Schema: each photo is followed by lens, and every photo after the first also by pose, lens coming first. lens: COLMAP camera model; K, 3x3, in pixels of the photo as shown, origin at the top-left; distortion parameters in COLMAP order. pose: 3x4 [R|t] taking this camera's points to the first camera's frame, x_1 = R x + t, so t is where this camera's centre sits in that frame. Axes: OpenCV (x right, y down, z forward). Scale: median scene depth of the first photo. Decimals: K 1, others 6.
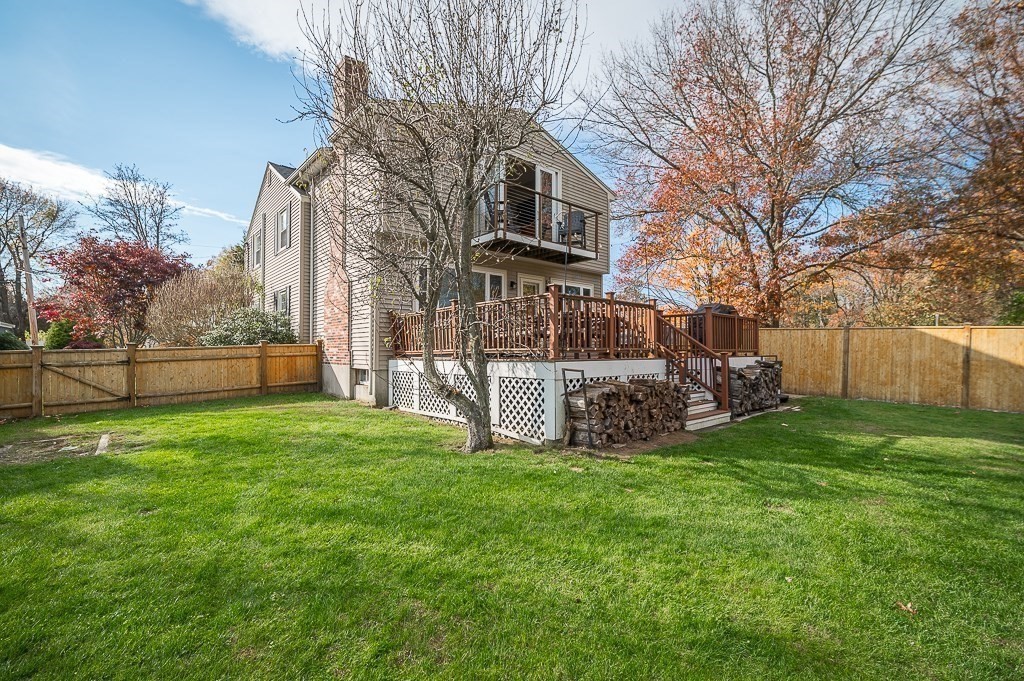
lens RADIAL K [[454.8, 0, 515.2], [0, 454.8, 344.1], [0, 0, 1]] dist [-0.003305, -0.000836]
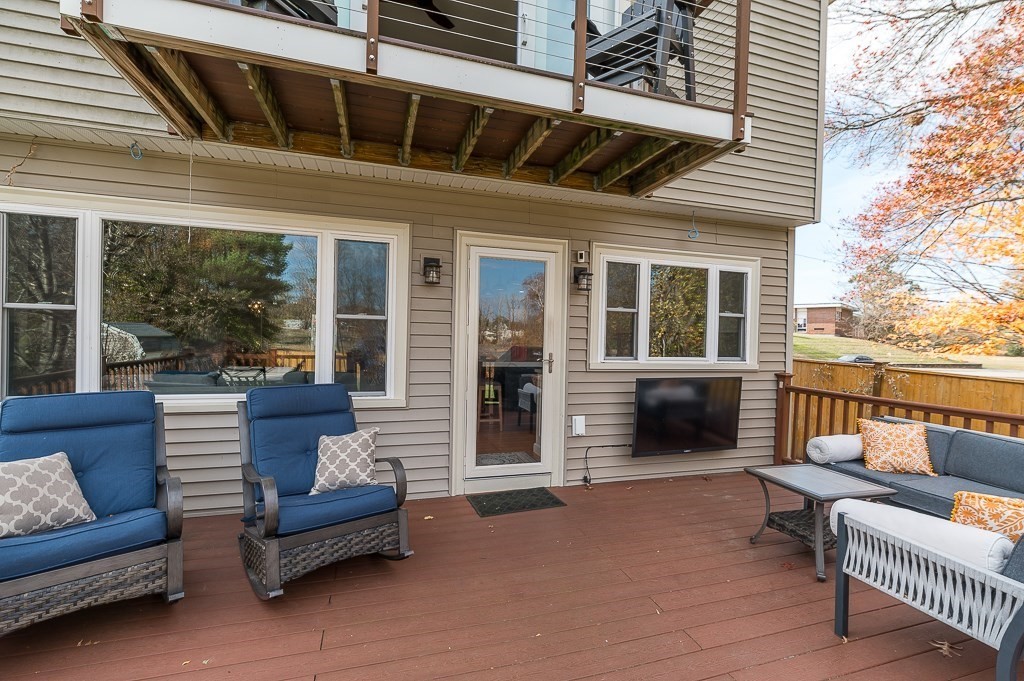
lens RADIAL K [[454.8, 0, 511.0], [0, 454.8, 336.6], [0, 0, 1]] dist [-0.003305, -0.000836]
pose [[0.910004, 0.019240, -0.414152, 0.158724], [-0.015389, 0.999802, 0.012633, -0.083076], [0.414313, -0.005123, 0.910120, 0.687040]]
